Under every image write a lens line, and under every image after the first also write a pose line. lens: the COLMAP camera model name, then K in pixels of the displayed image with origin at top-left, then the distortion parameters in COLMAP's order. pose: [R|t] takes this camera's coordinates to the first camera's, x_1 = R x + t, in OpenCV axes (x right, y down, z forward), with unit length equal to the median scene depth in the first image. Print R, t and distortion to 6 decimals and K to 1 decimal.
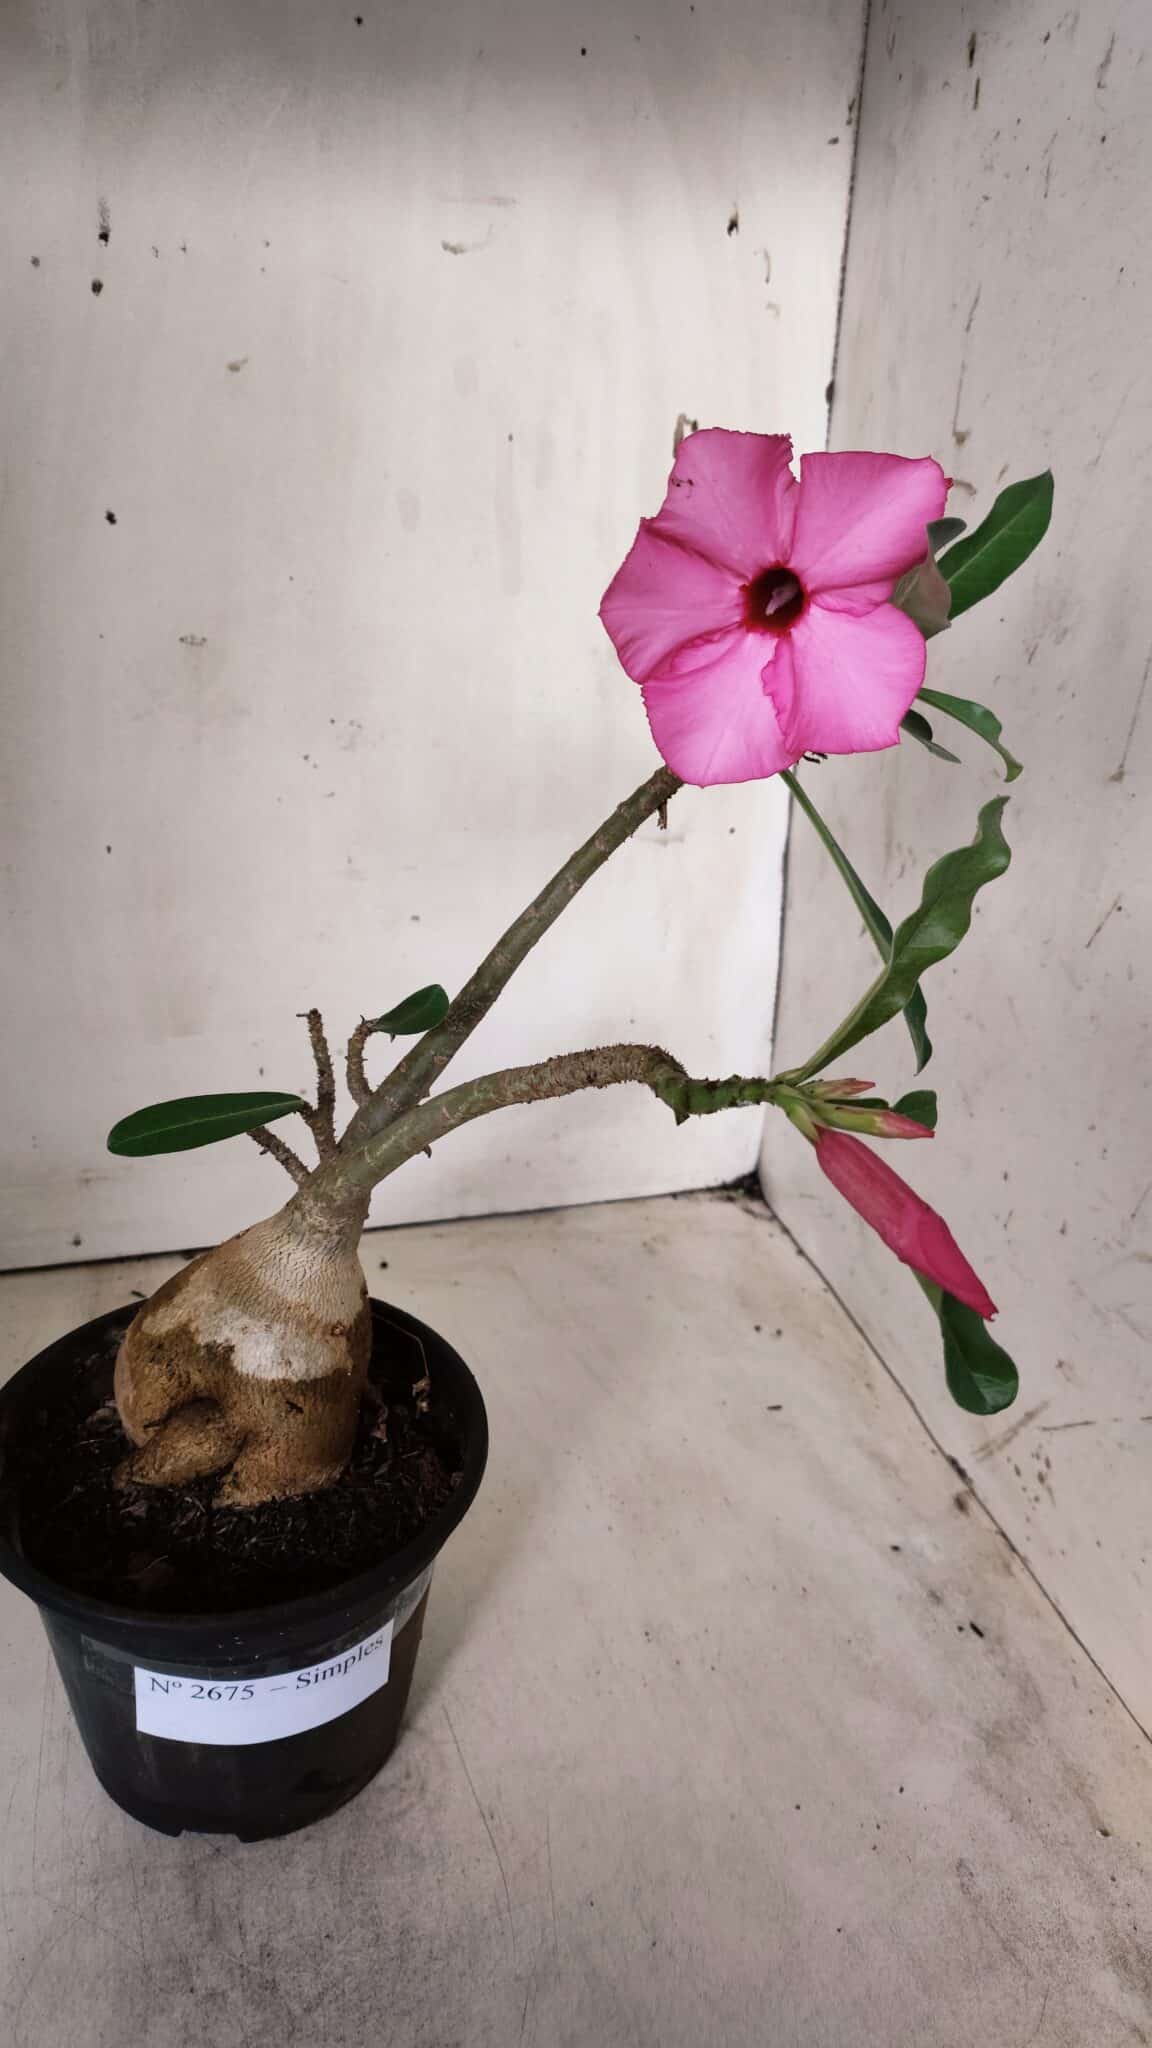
lens RADIAL K [[1529.6, 0, 568.6], [0, 1529.6, 1011.9], [0, 0, 1]] dist [0.051892, -0.093044]
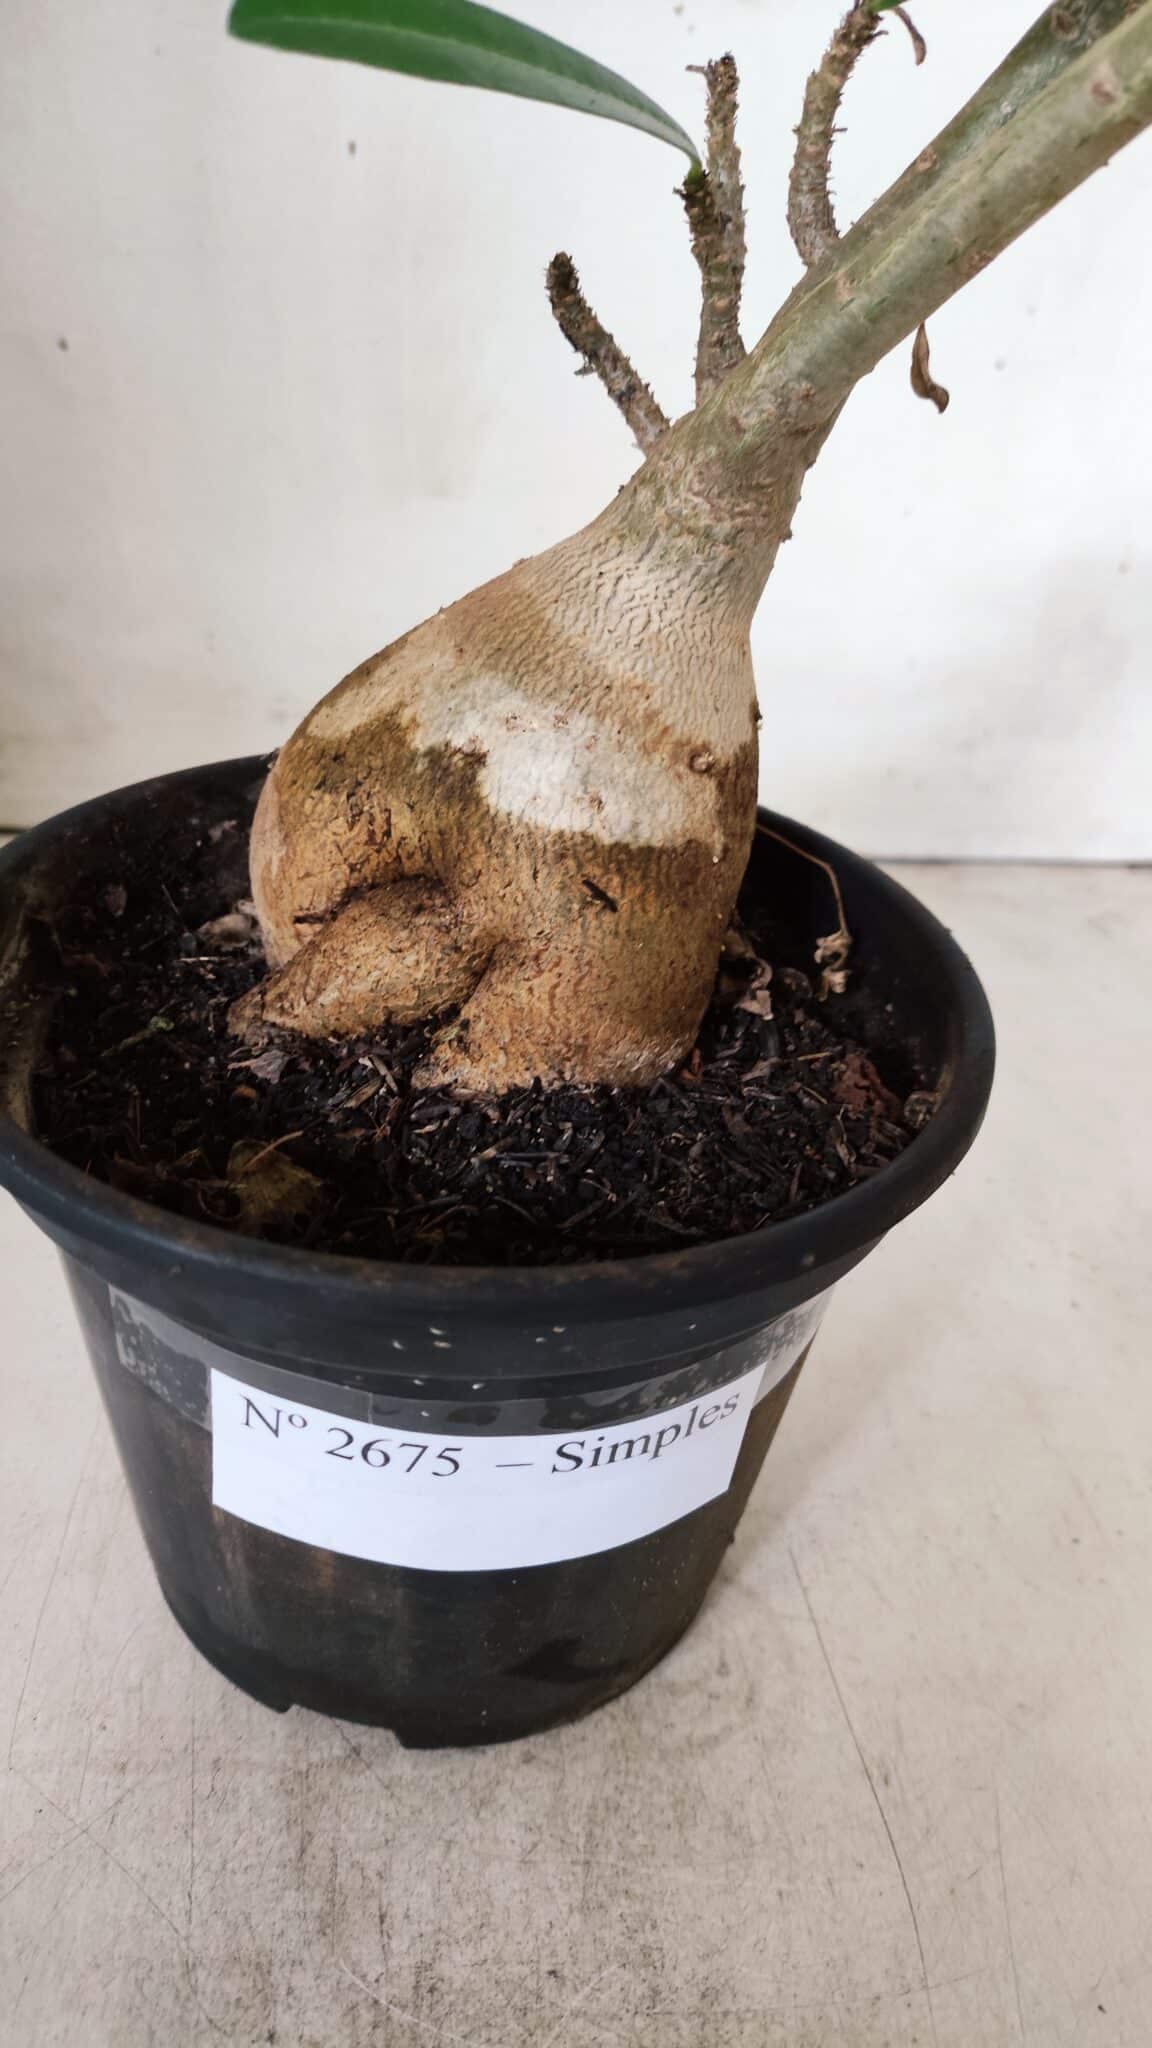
lens RADIAL K [[1529.6, 0, 584.8], [0, 1529.6, 1002.7], [0, 0, 1]] dist [0.051892, -0.093044]
pose [[0.982960, 0.121472, -0.137965, -0.113585], [-0.108181, 0.989081, 0.100082, 0.240275], [0.148616, -0.083451, 0.985368, 0.531801]]
